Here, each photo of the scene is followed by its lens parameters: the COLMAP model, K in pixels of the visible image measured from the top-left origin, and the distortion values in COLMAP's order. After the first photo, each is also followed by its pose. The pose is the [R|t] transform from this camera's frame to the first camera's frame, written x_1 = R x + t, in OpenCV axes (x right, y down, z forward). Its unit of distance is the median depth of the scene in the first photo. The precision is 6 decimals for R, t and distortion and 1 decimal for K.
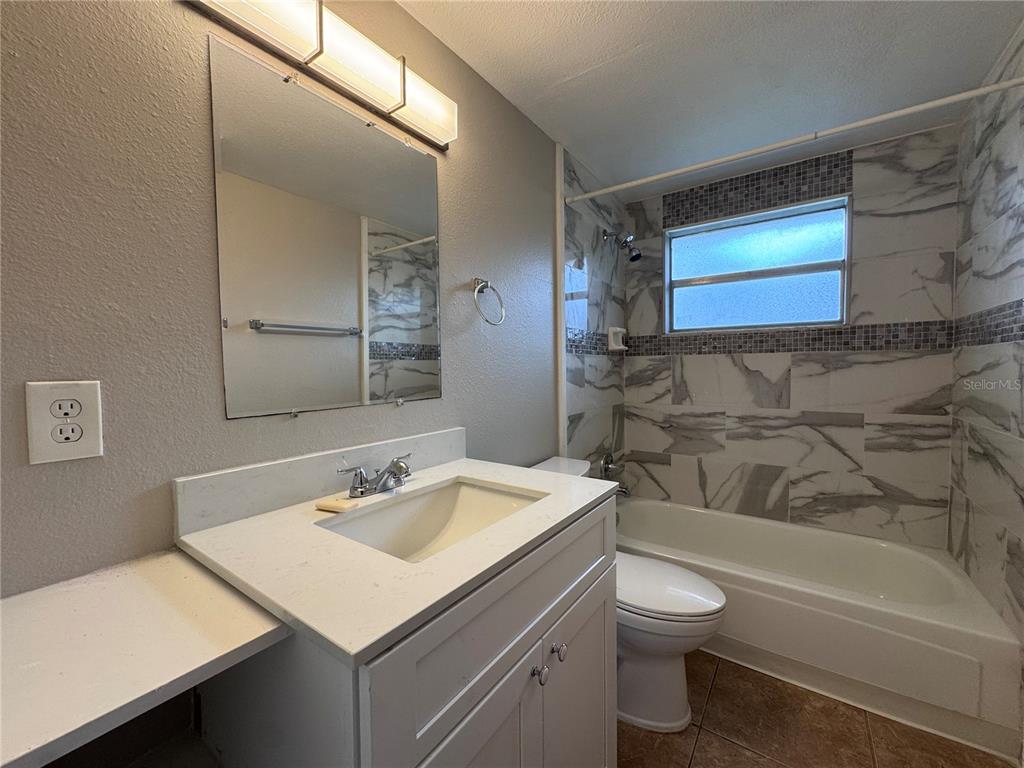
lens RADIAL K [[410.1, 0, 513.4], [0, 410.1, 382.8], [0, 0, 1]] dist [-0.004440, 0.000297]
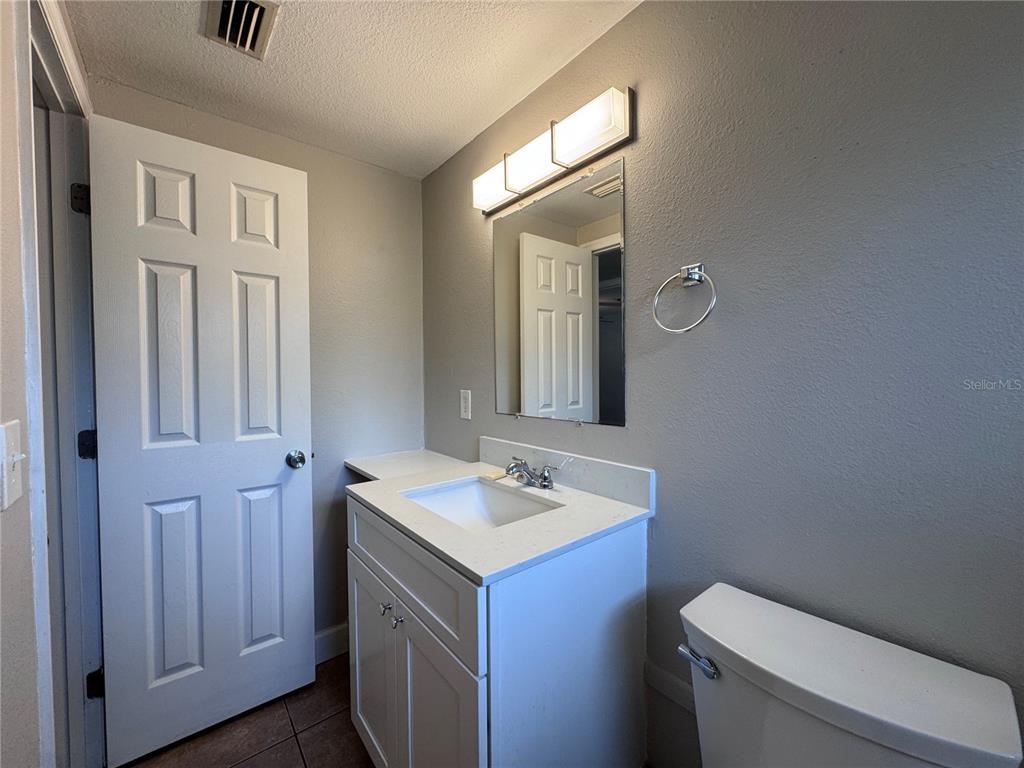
lens RADIAL K [[410.1, 0, 517.7], [0, 410.1, 388.7], [0, 0, 1]] dist [-0.004440, 0.000297]
pose [[-0.258227, 0.034061, -0.965484, 0.897735], [-0.040978, 0.998093, 0.046171, -0.092602], [0.965215, 0.051486, -0.256339, 1.243834]]
